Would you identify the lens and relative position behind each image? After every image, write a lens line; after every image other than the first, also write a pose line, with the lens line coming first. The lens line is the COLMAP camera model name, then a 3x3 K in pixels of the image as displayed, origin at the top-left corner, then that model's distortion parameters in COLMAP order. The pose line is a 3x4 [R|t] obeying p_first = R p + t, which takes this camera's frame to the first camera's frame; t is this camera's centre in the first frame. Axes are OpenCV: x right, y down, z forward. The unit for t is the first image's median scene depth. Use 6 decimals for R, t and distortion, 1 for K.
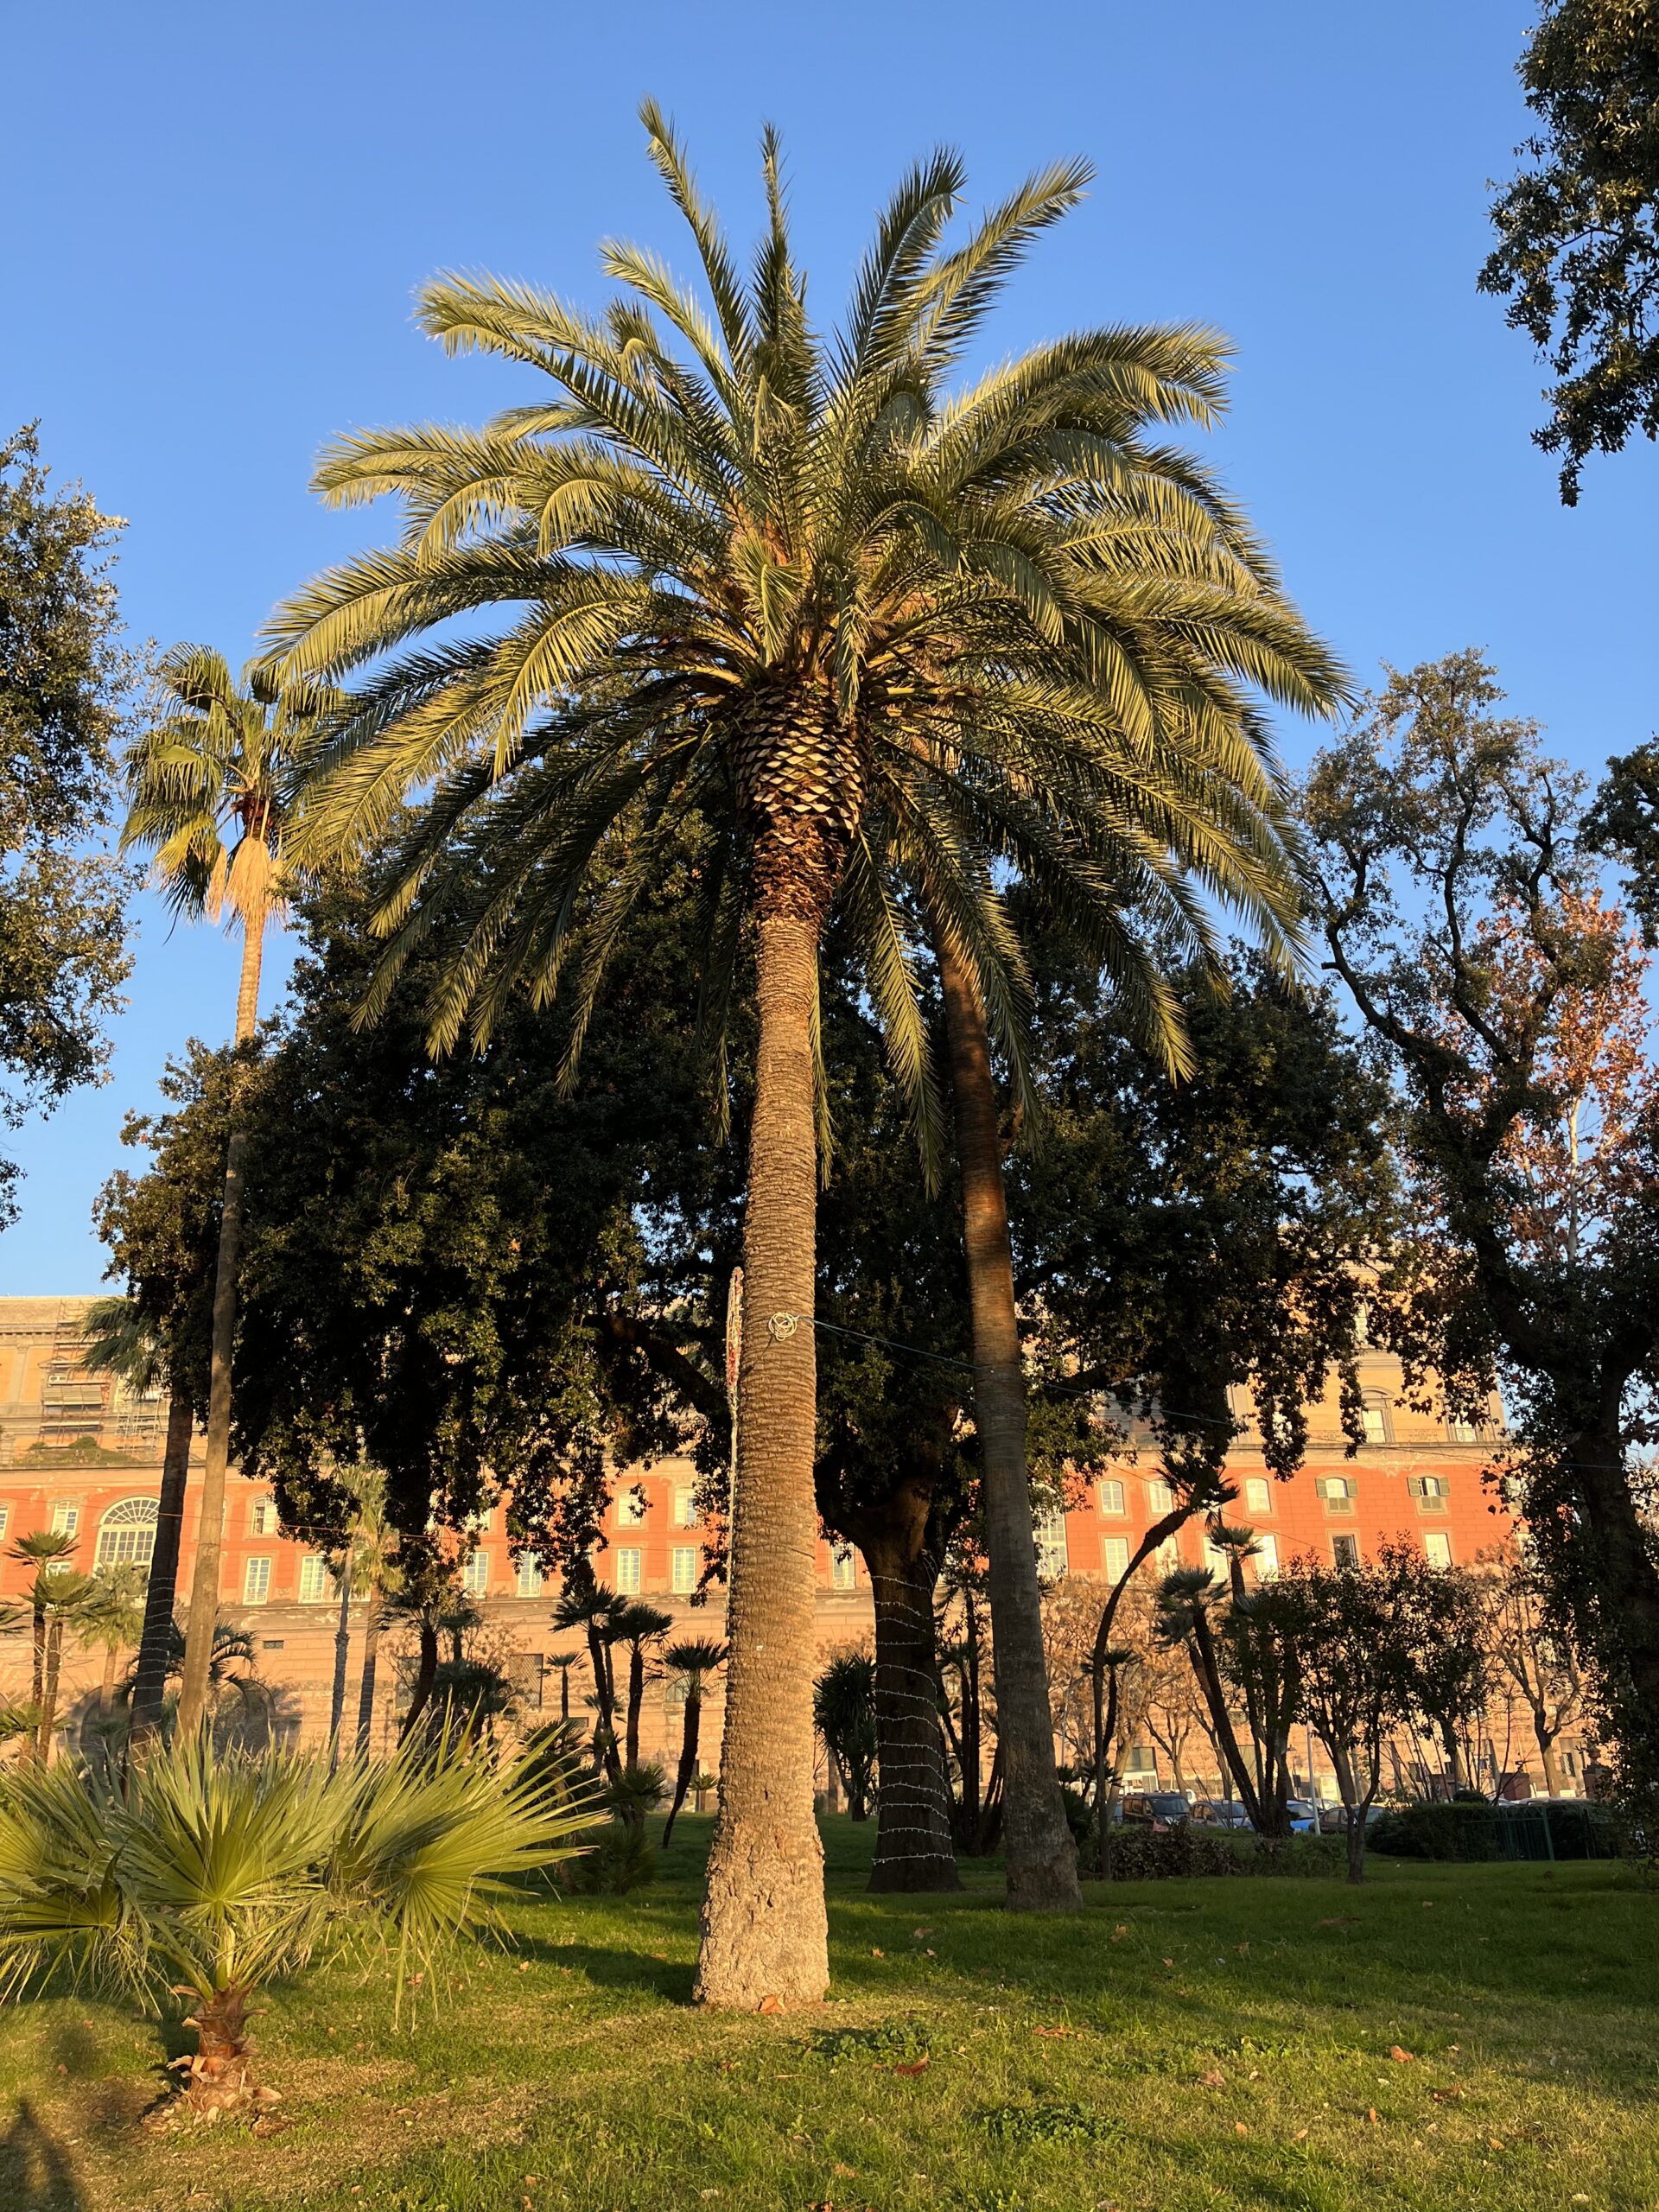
lens RADIAL K [[1575.4, 0, 829.5], [0, 1575.4, 1106.0], [0, 0, 1]] dist [0.028644, -0.002865]
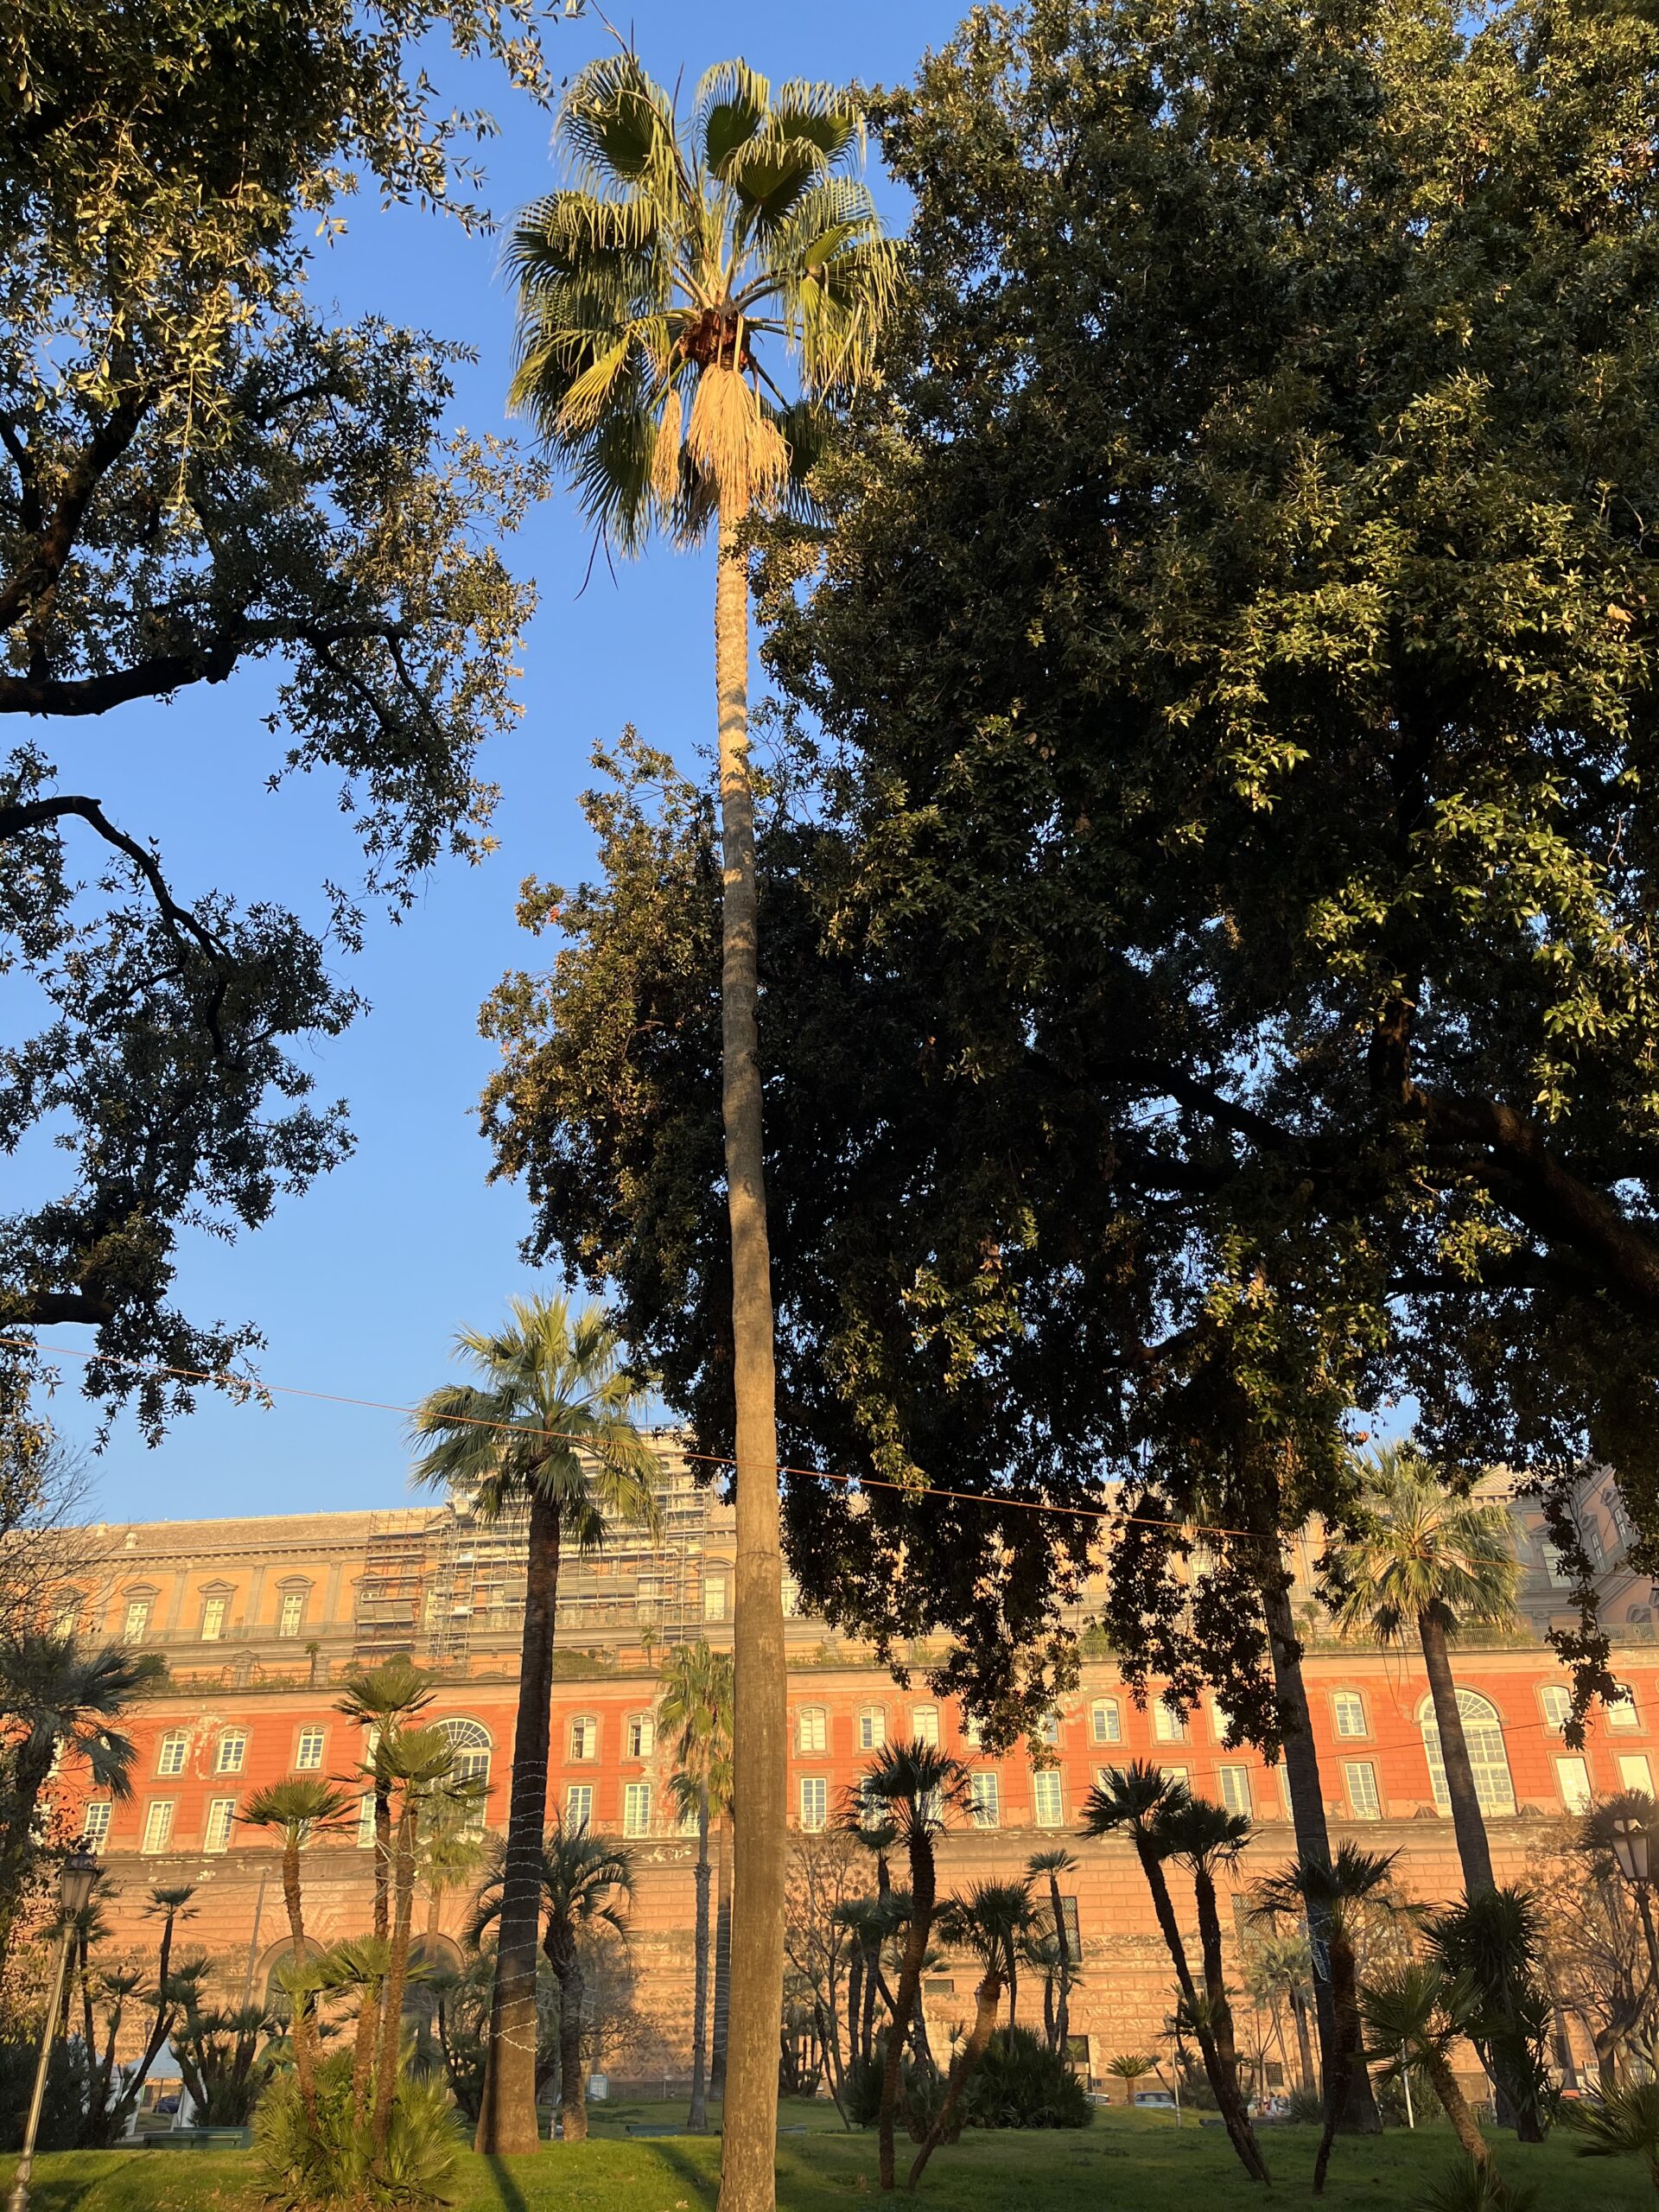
lens RADIAL K [[1575.4, 0, 829.5], [0, 1575.4, 1106.0], [0, 0, 1]] dist [0.028644, -0.002865]
pose [[0.984514, -0.076067, -0.157944, -0.171243], [0.053995, 0.988732, -0.139617, 0.126423], [0.166785, 0.128927, 0.977528, 0.315510]]
